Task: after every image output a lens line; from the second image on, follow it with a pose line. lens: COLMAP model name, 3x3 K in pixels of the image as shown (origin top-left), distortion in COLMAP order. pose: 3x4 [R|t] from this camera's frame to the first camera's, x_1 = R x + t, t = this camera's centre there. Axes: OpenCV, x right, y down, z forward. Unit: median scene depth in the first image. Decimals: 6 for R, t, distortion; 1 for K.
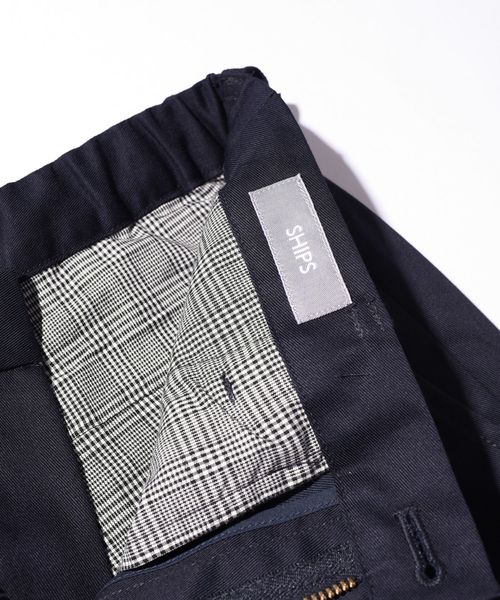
lens RADIAL K [[980.6, 0, 250.0], [0, 980.6, 300.0], [0, 0, 1]] dist [-0.128718, 0.028805]
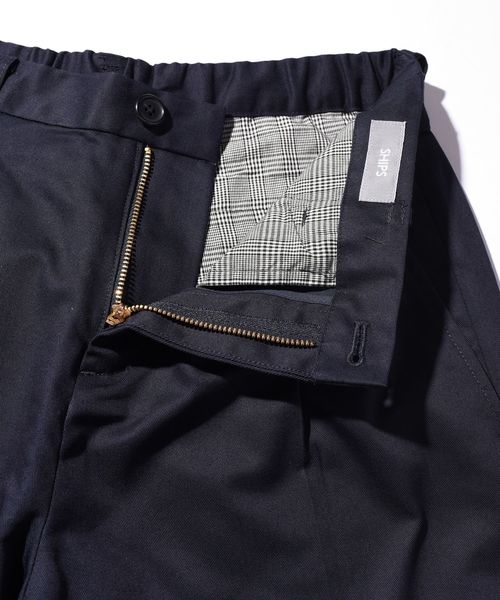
lens RADIAL K [[980.6, 0, 250.0], [0, 980.6, 300.0], [0, 0, 1]] dist [-0.128718, 0.028805]
pose [[0.868420, 0.431290, -0.244612, 0.354747], [-0.426632, 0.901344, 0.074589, 0.127226], [0.252649, 0.039584, 0.966748, -0.608117]]
